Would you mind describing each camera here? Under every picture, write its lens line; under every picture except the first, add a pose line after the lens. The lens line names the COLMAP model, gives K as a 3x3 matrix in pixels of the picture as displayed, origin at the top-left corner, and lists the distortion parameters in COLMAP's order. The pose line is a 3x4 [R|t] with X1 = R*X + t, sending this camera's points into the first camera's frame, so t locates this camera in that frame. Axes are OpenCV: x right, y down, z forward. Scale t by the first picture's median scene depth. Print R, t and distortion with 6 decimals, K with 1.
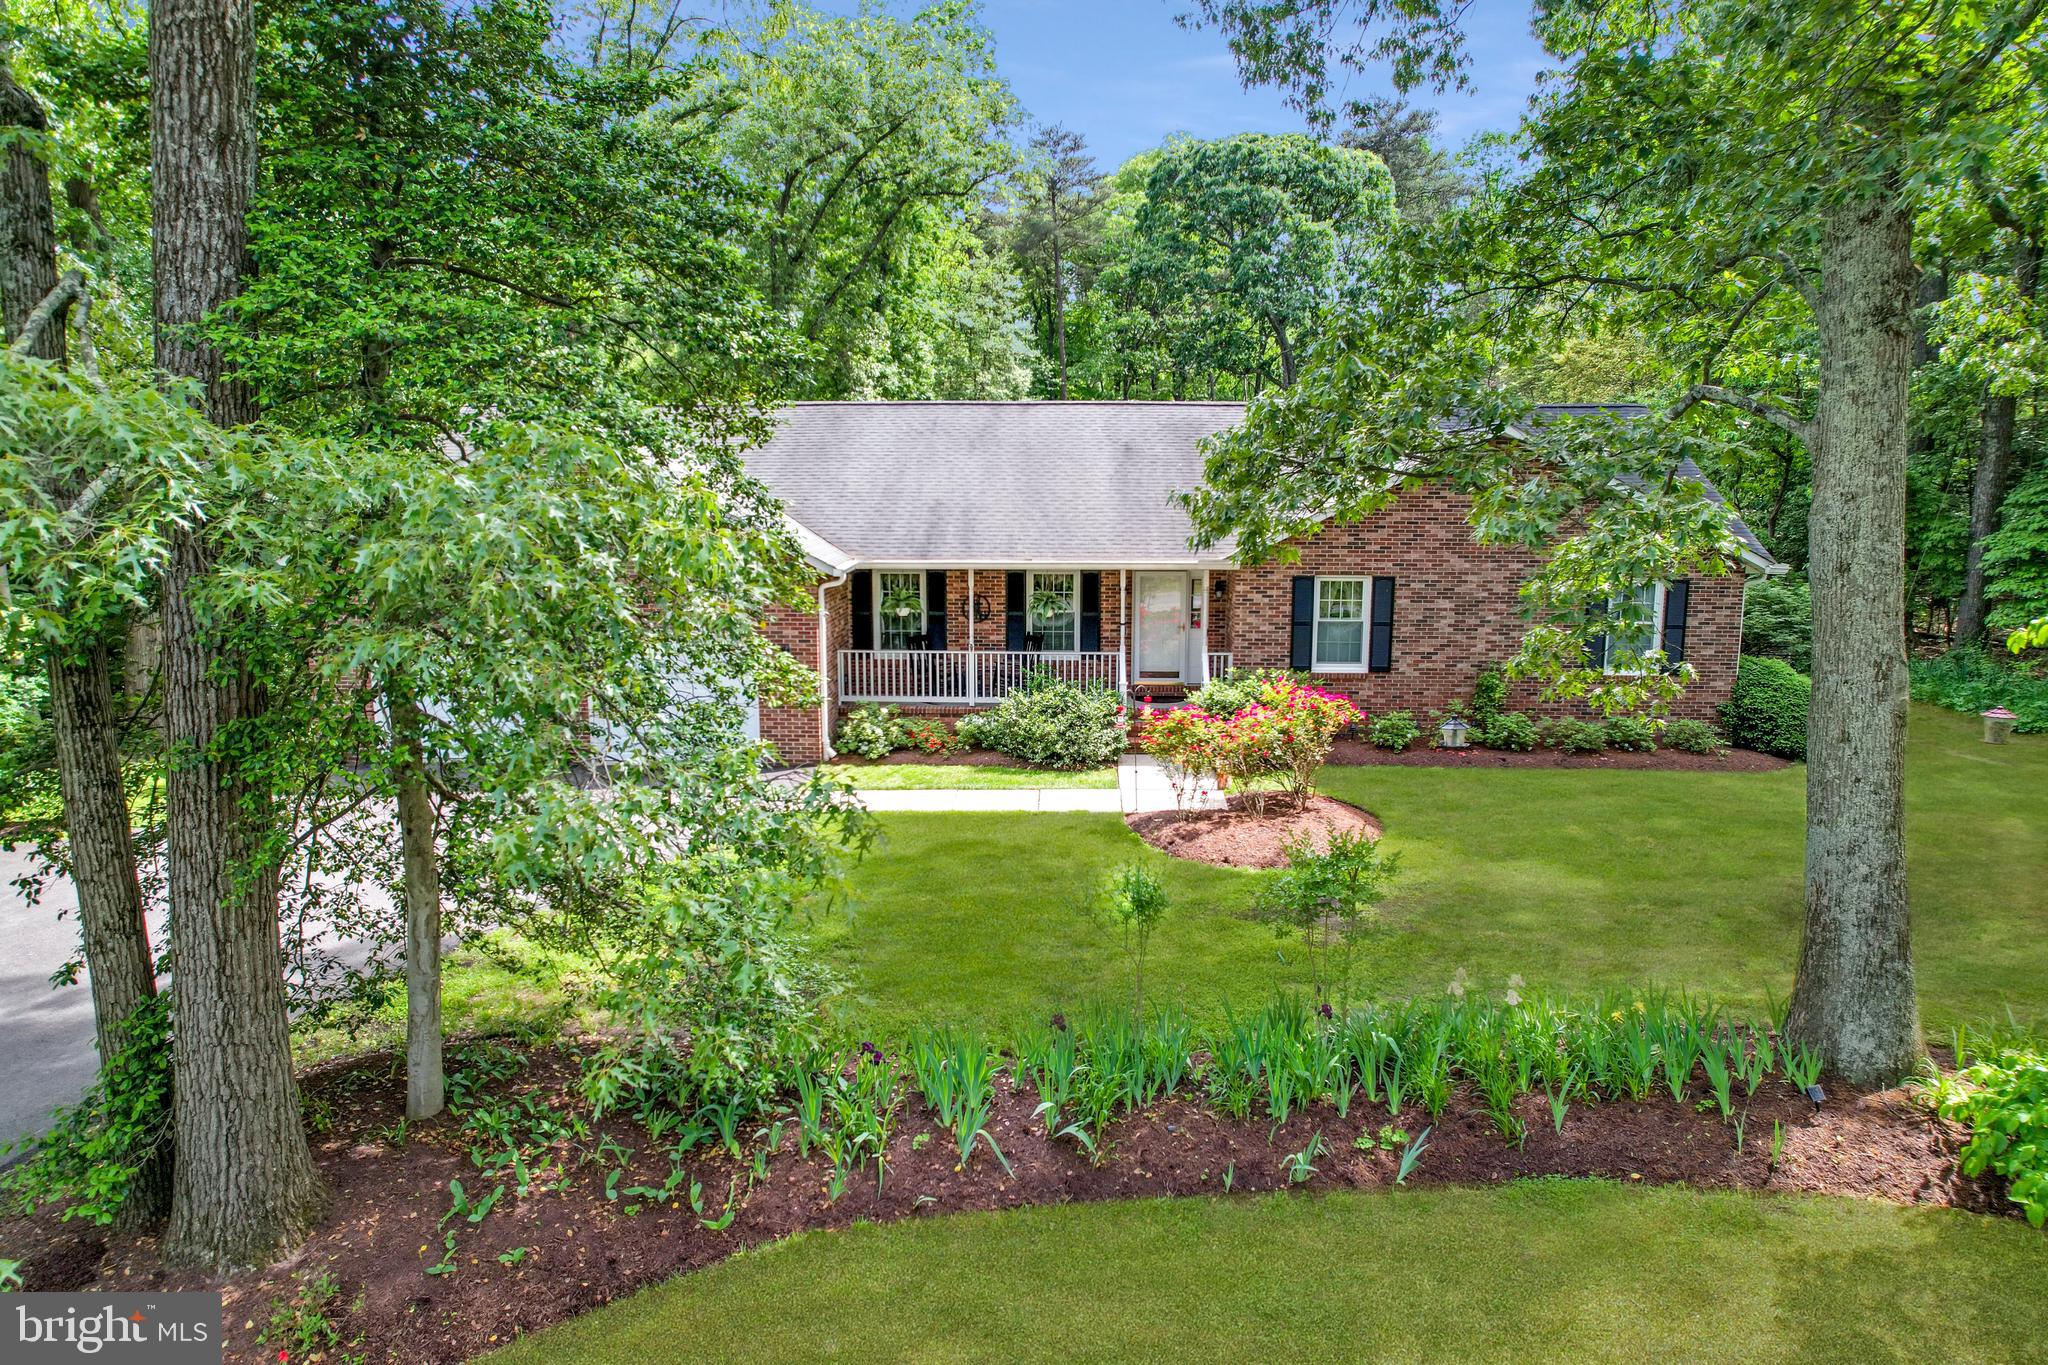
lens RADIAL K [[1354.1, 0, 1031.8], [0, 1354.1, 677.7], [0, 0, 1]] dist [-0.087226, 0.086086]
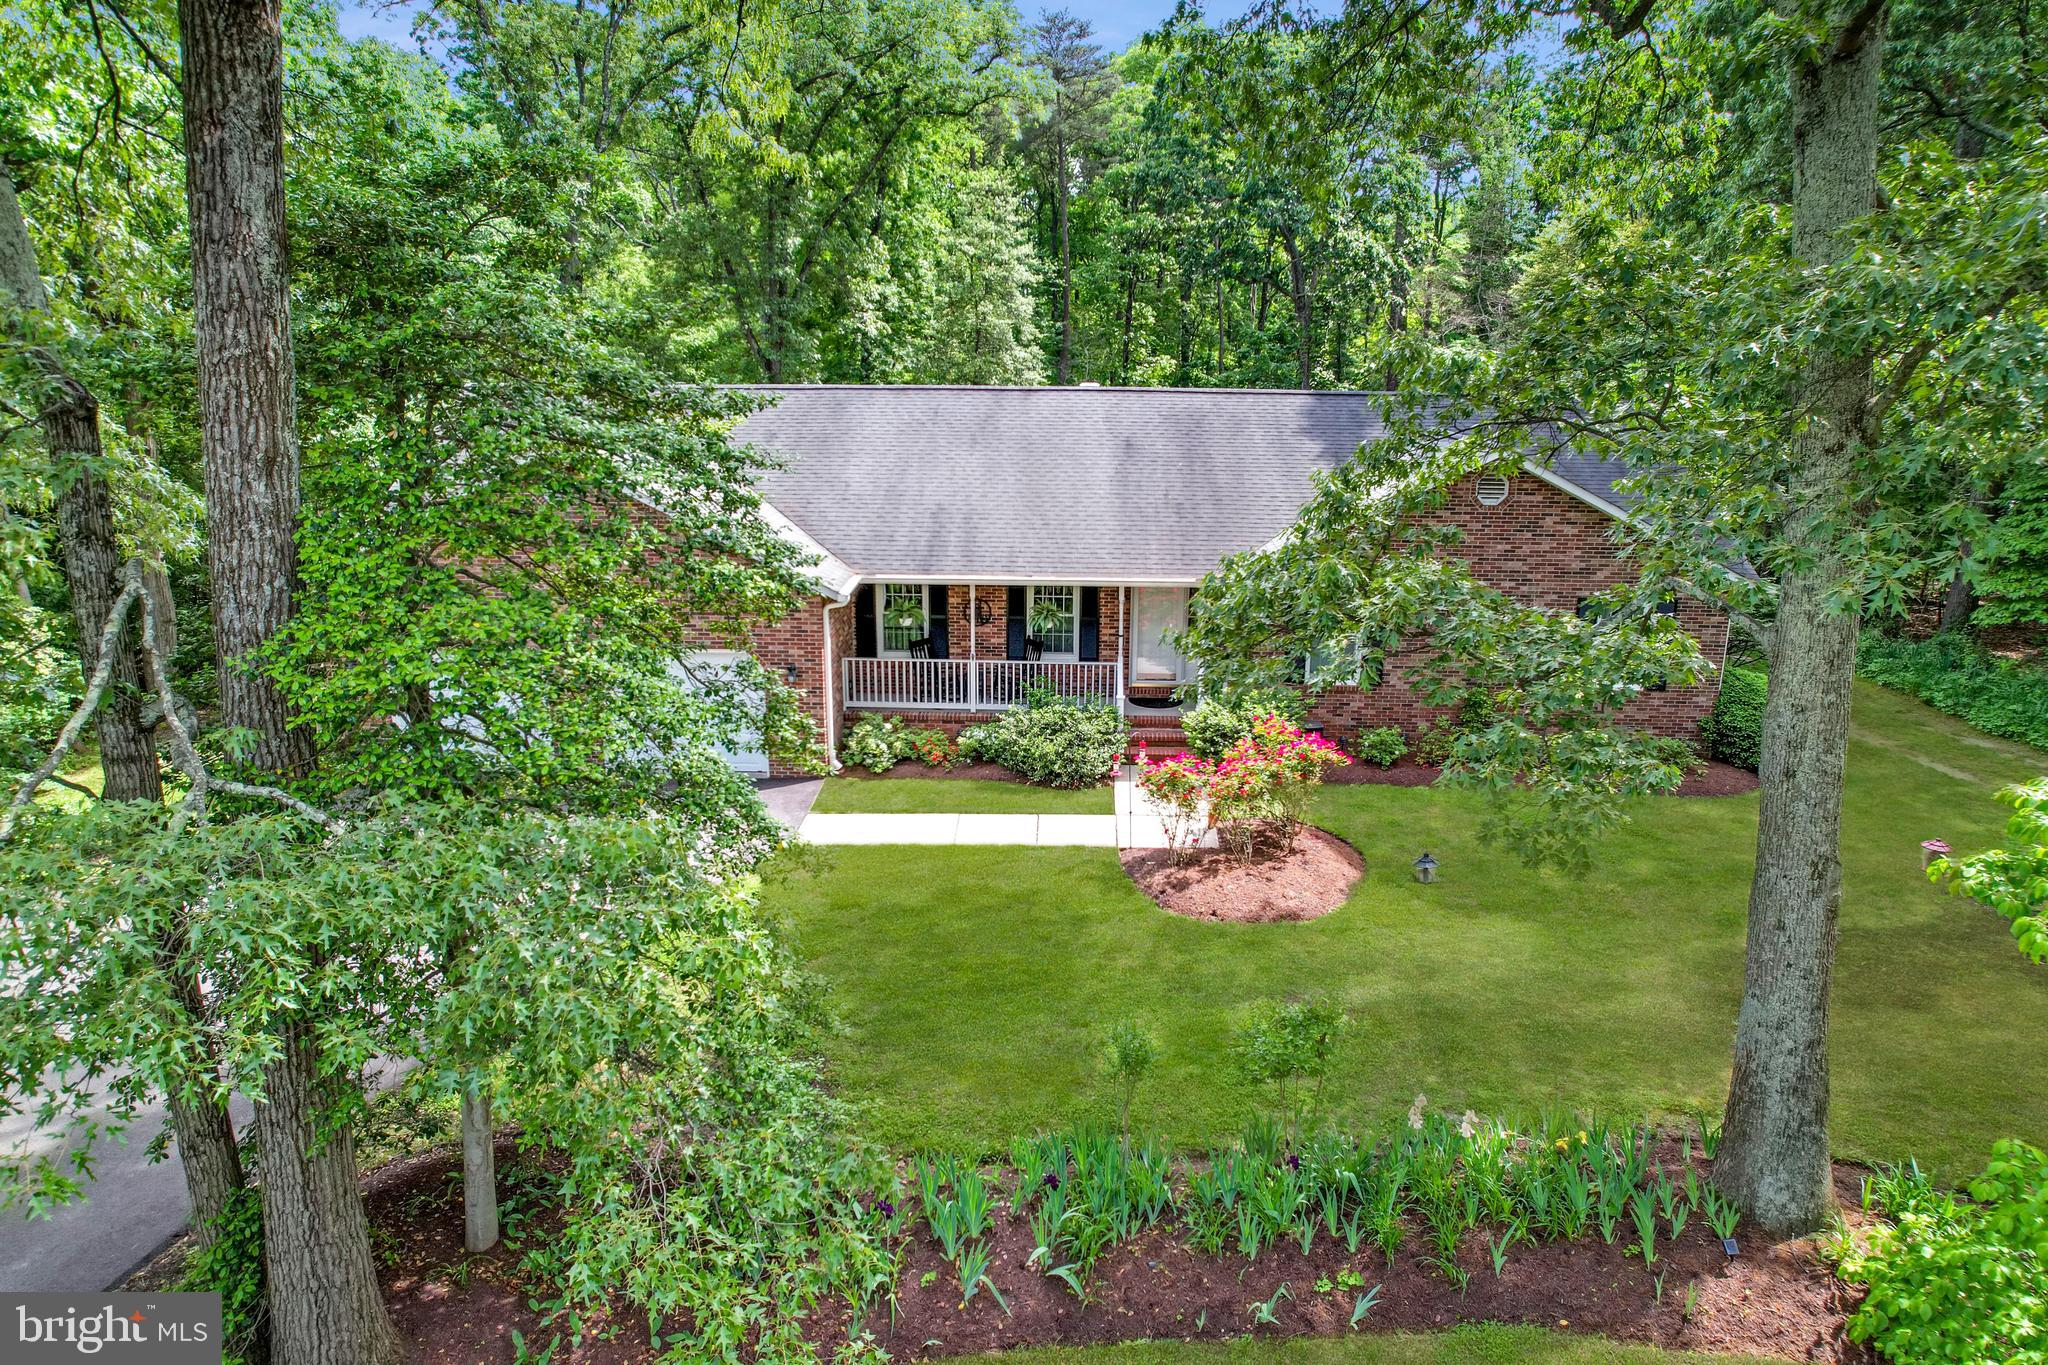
lens RADIAL K [[1359.6, 0, 1032.1], [0, 1359.6, 694.2], [0, 0, 1]] dist [-0.086697, 0.087101]
pose [[0.999984, 0.005616, -0.000219, 0.000697], [-0.005561, 0.994306, 0.106414, -0.109792], [0.000815, -0.106411, 0.994322, -0.026757]]
